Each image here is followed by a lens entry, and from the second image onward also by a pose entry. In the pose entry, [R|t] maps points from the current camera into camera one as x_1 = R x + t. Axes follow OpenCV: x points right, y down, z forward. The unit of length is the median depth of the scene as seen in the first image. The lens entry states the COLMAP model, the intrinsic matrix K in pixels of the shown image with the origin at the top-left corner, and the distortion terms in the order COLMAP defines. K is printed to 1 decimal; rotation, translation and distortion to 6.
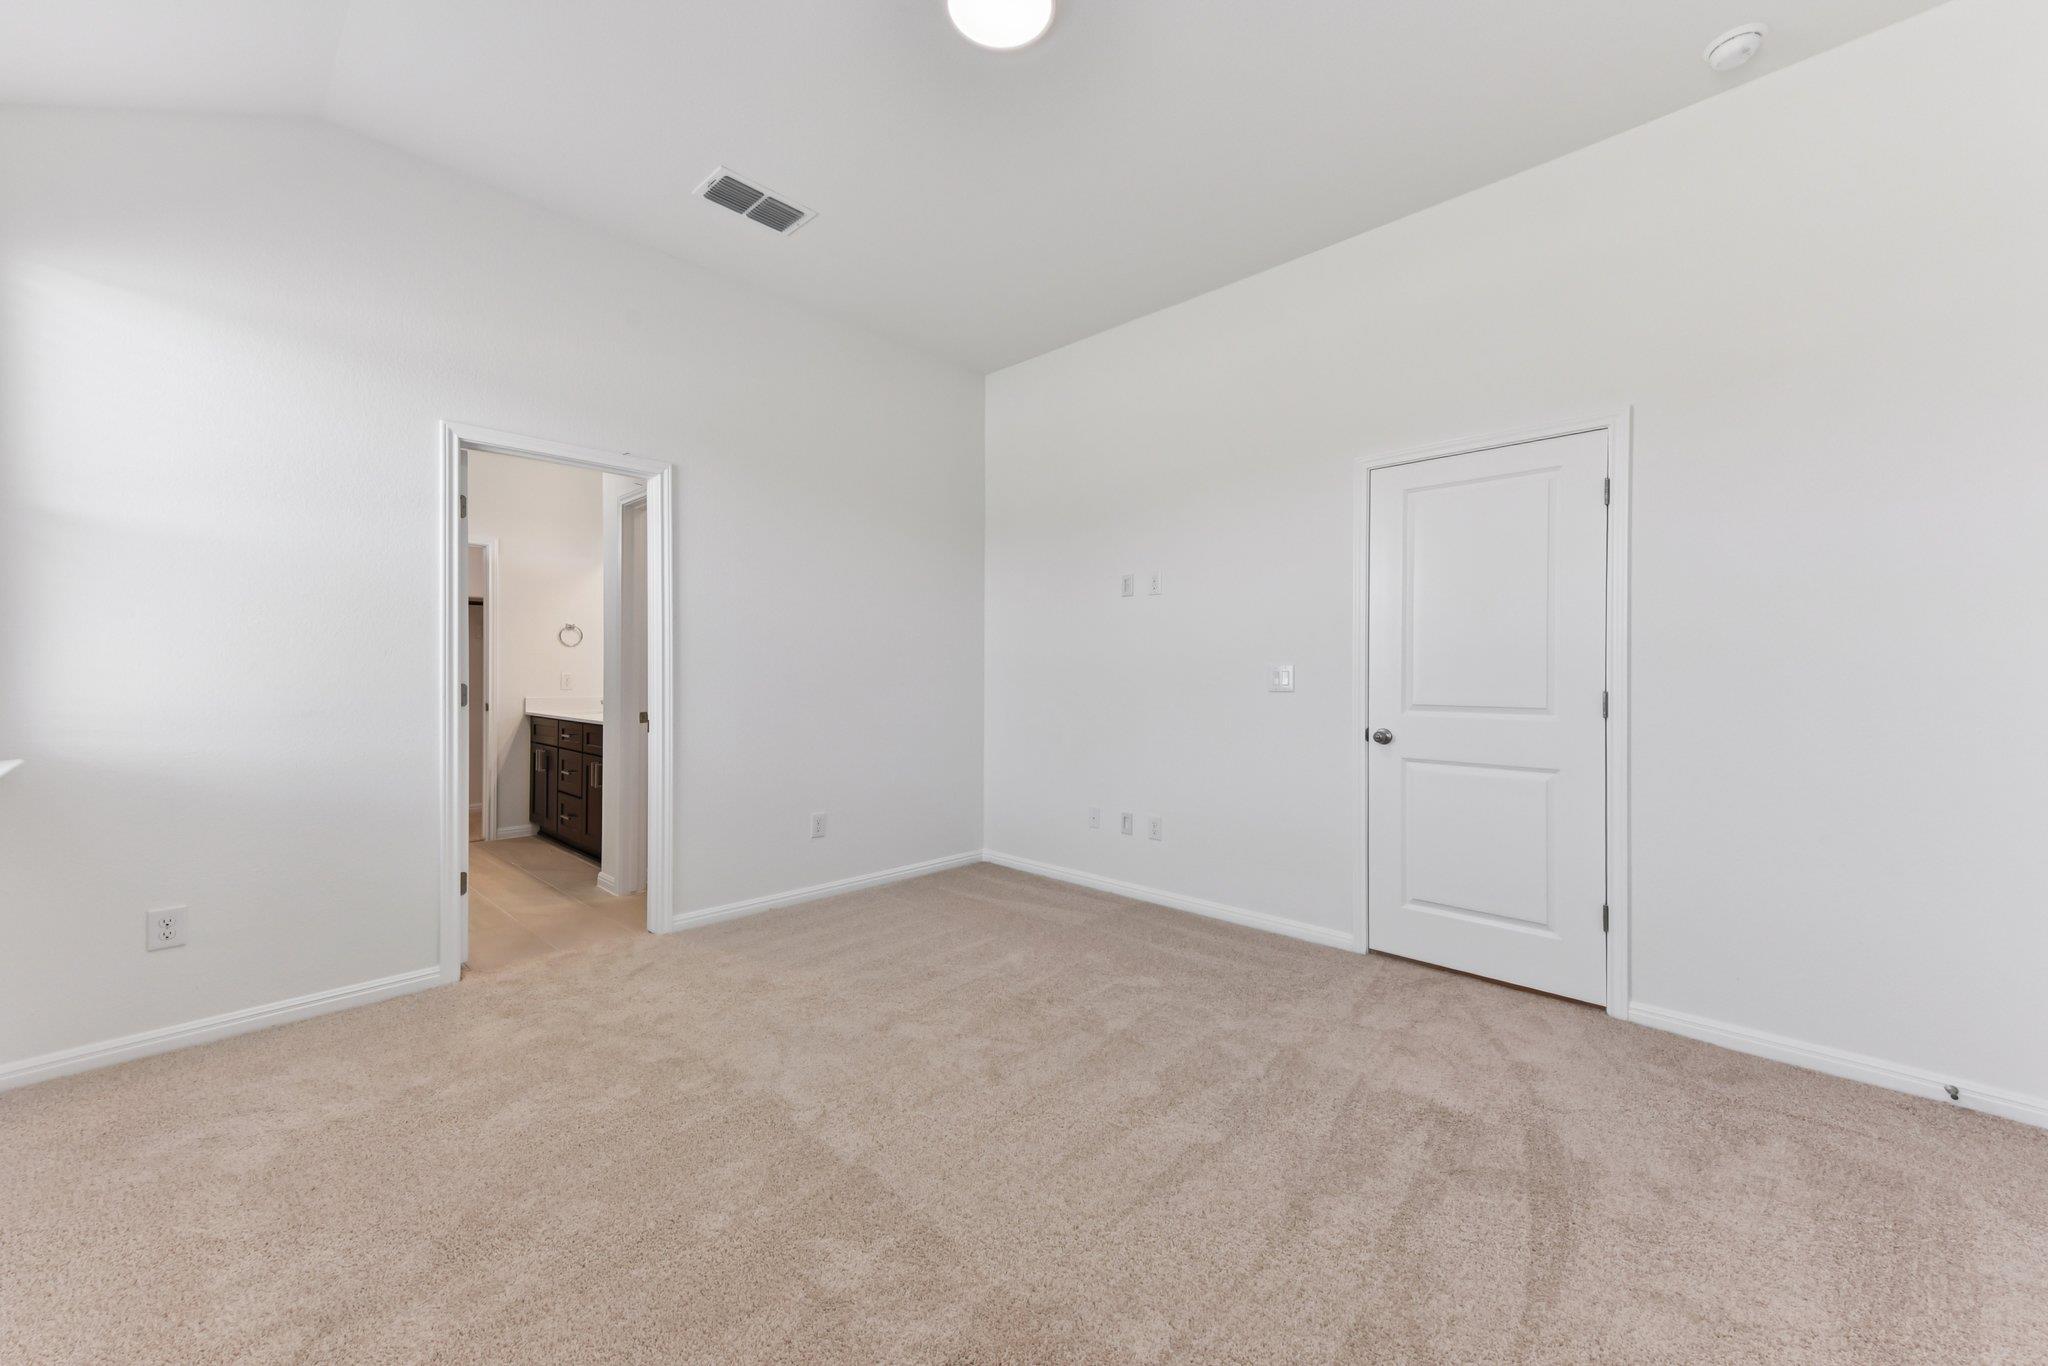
lens RADIAL K [[804.0, 0, 1020.7], [0, 804.0, 674.8], [0, 0, 1]] dist [0.029486, 0.000482]
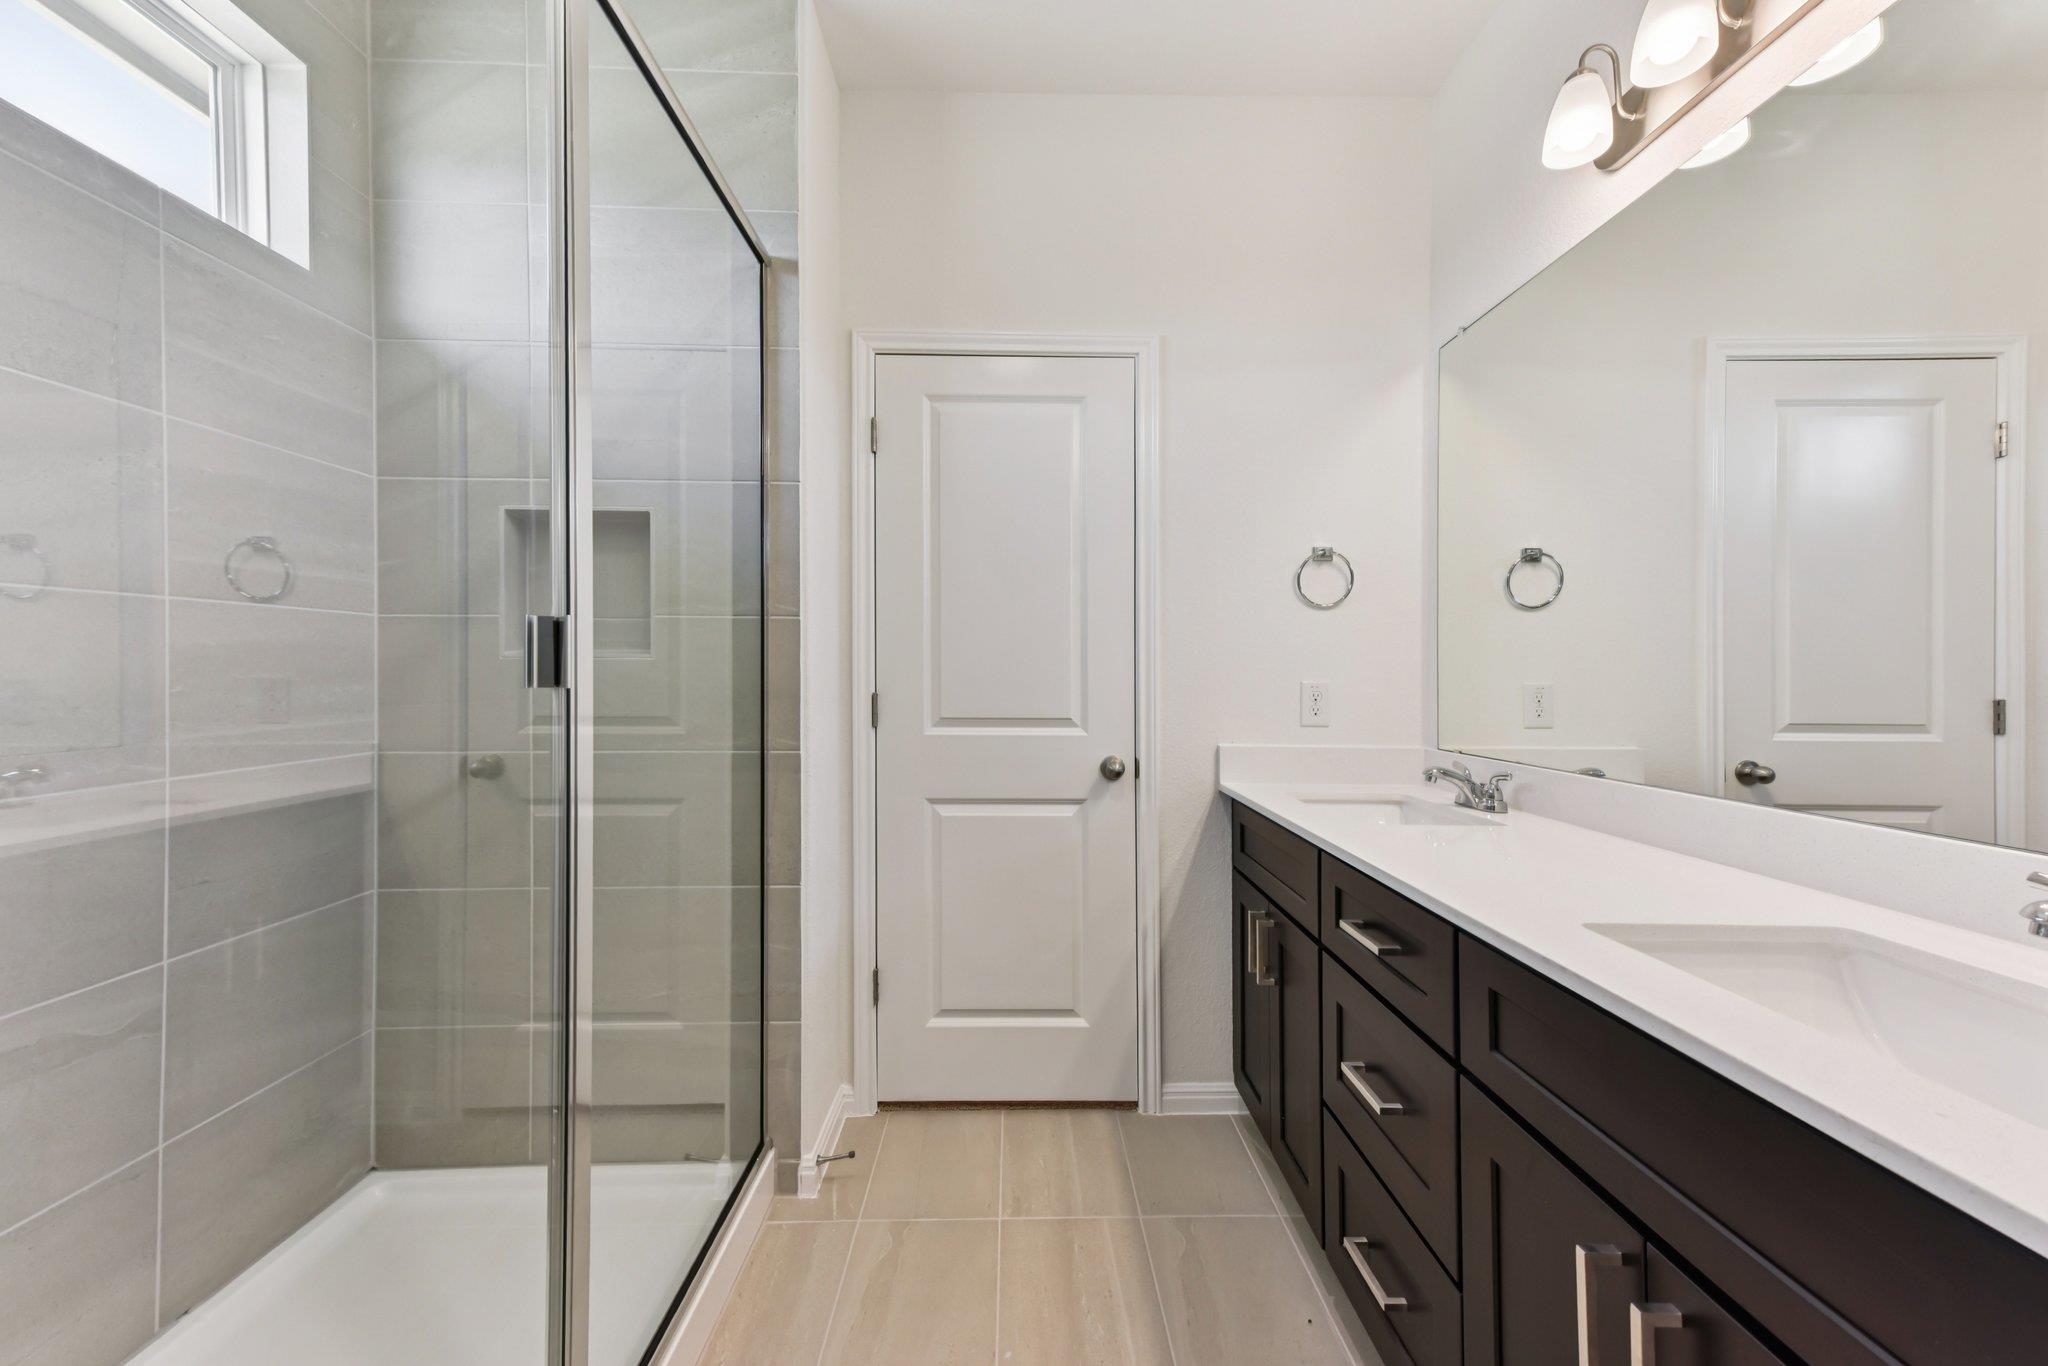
lens RADIAL K [[804.0, 0, 1021.3], [0, 804.0, 679.5], [0, 0, 1]] dist [0.029486, 0.000482]
pose [[0.697602, -0.008710, -0.716433, -0.387199], [0.007429, 0.999960, -0.004923, -0.001348], [0.716447, -0.001888, 0.697639, 0.643287]]
